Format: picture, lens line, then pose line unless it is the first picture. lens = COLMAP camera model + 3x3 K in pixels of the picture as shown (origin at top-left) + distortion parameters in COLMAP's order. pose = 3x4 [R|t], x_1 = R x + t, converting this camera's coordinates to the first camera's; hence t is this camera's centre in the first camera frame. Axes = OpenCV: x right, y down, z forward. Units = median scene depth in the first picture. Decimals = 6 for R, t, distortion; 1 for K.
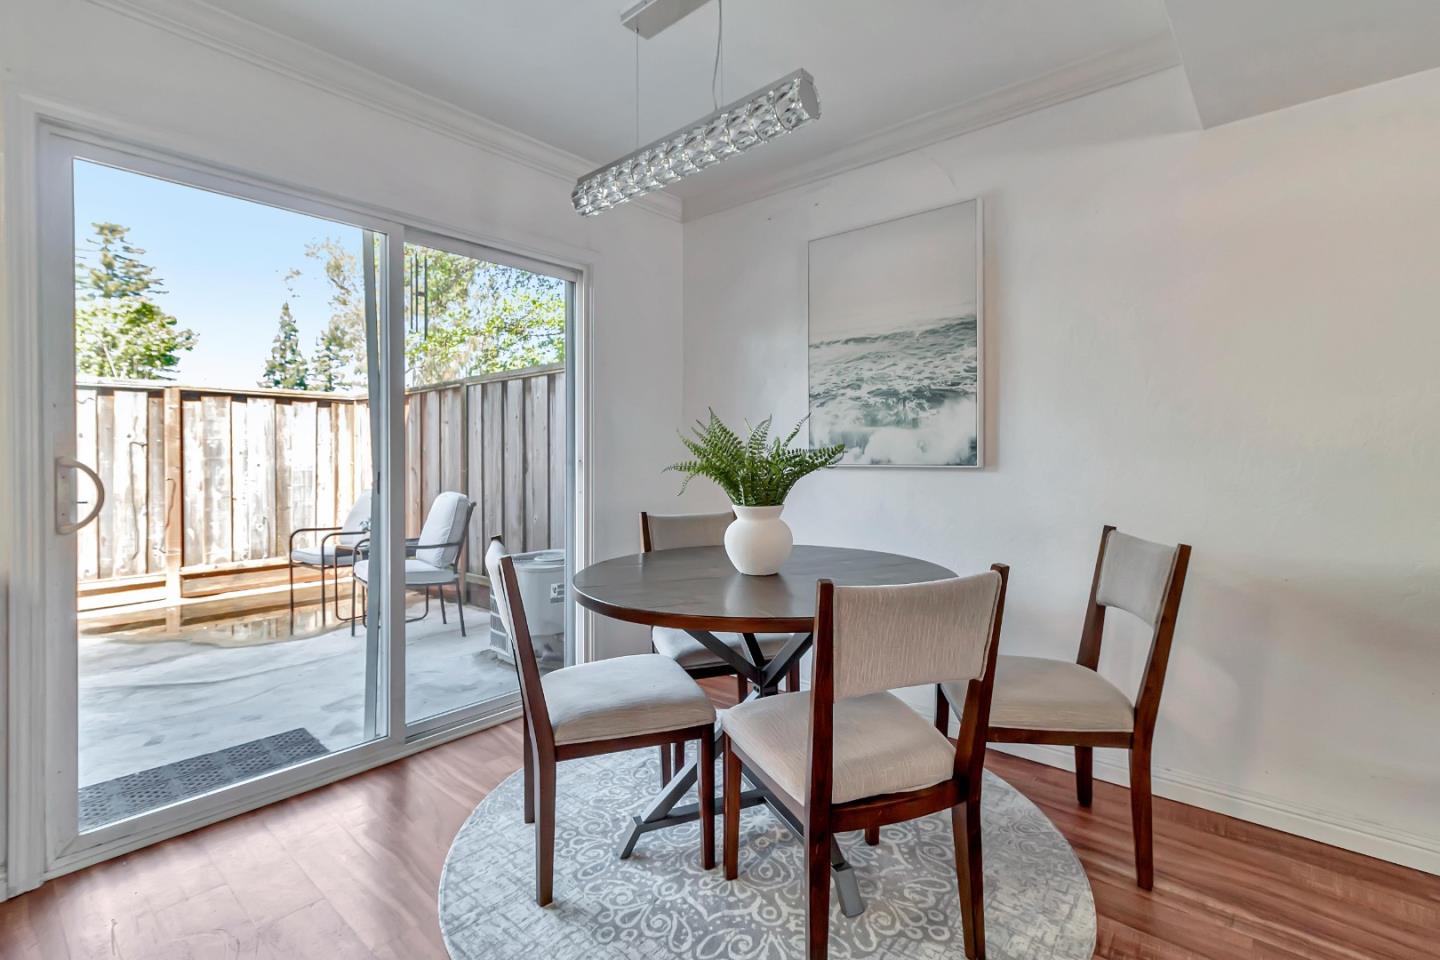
lens RADIAL K [[665.1, 0, 714.0], [0, 665.1, 446.2], [0, 0, 1]] dist [0.001391, 0.000724]
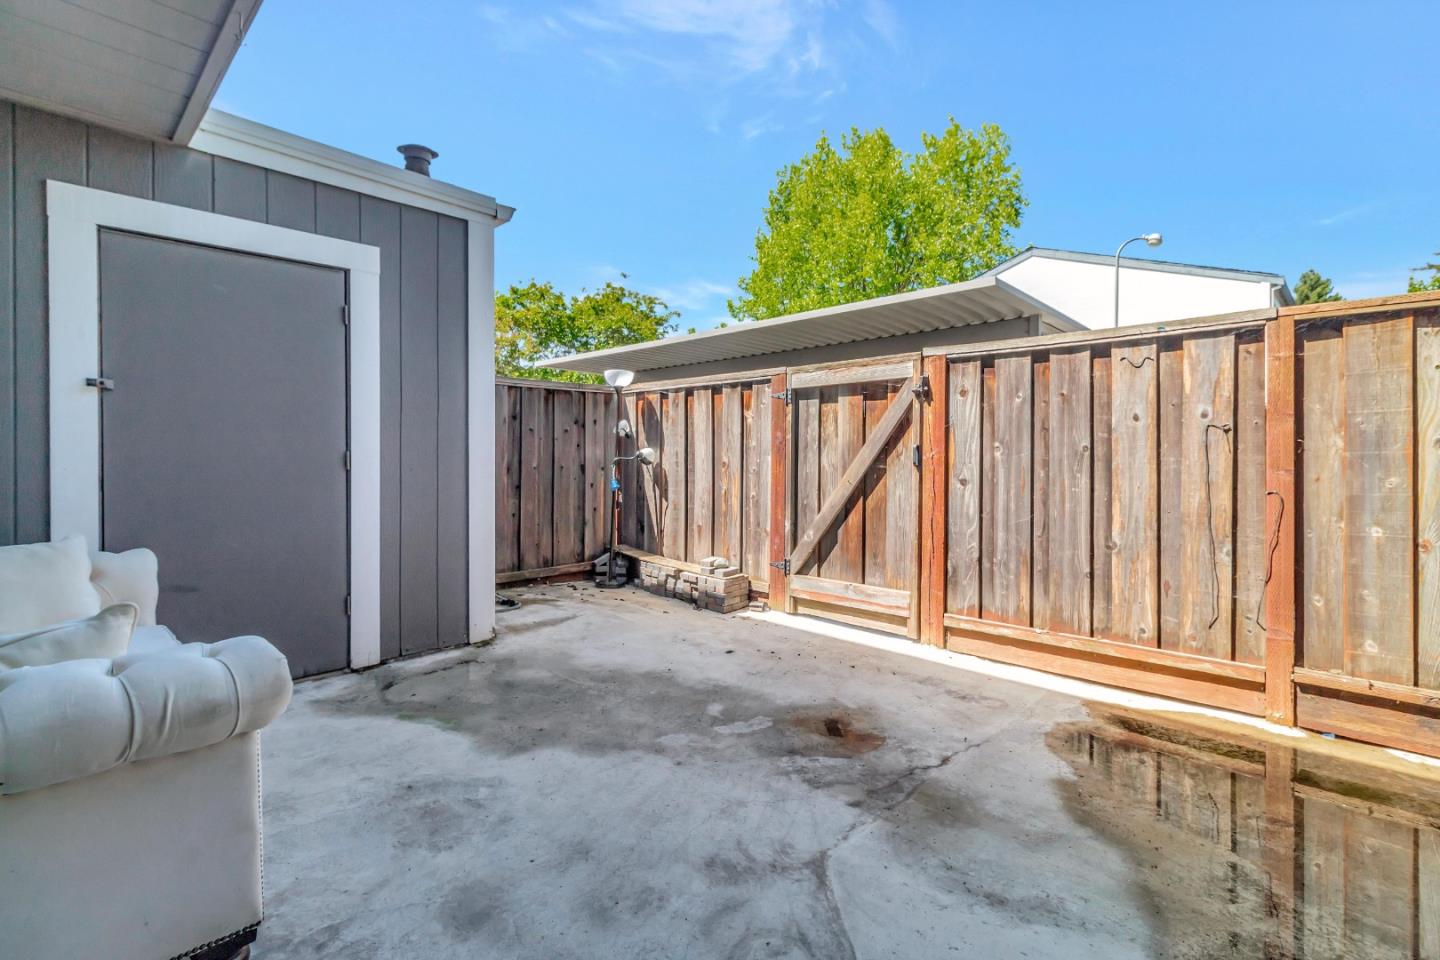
lens RADIAL K [[657.1, 0, 724.2], [0, 657.1, 461.1], [0, 0, 1]] dist [0.000788, 0.000243]
pose [[-0.045464, 0.007846, -0.998935, -0.515846], [0.005176, 0.999958, 0.007618, 0.033300], [0.998953, -0.004824, -0.045503, 1.094562]]
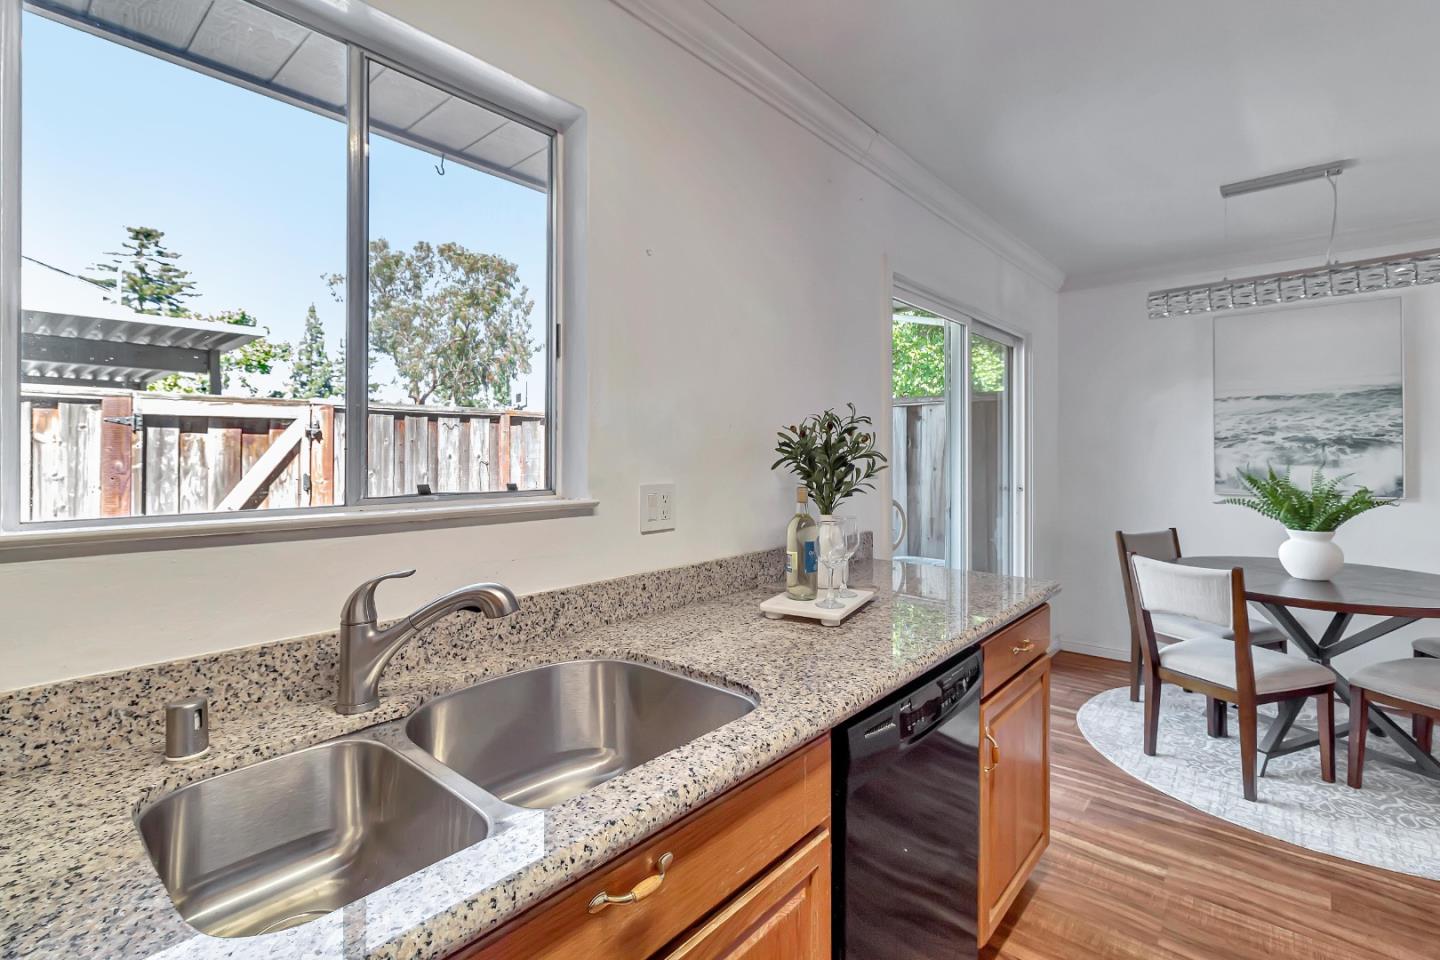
lens RADIAL K [[665.1, 0, 714.0], [0, 665.1, 446.2], [0, 0, 1]] dist [0.001391, 0.000724]
pose [[0.999958, 0.001757, -0.008970, -0.817223], [-0.001764, 0.999998, -0.000808, -0.059222], [0.008968, 0.000824, 0.999959, -0.288155]]
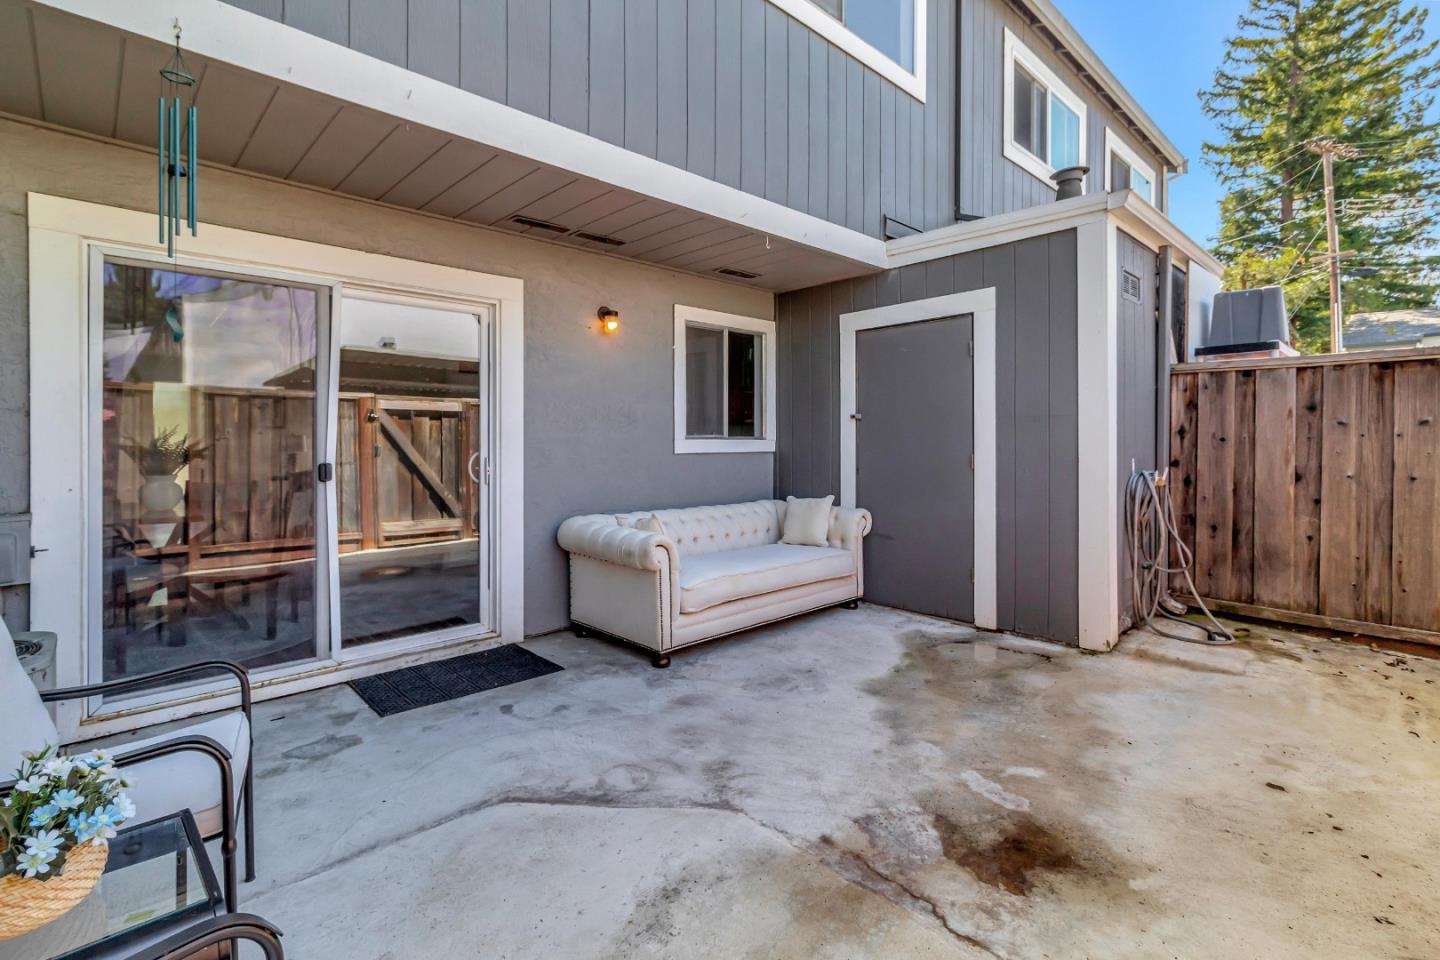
lens RADIAL K [[665.1, 0, 714.0], [0, 665.1, 446.2], [0, 0, 1]] dist [0.001391, 0.000724]
pose [[-0.994906, -0.000067, 0.100808, -1.208065], [0.000076, 0.999999, 0.001415, 0.000351], [-0.100808, 0.001415, -0.994905, 1.928779]]
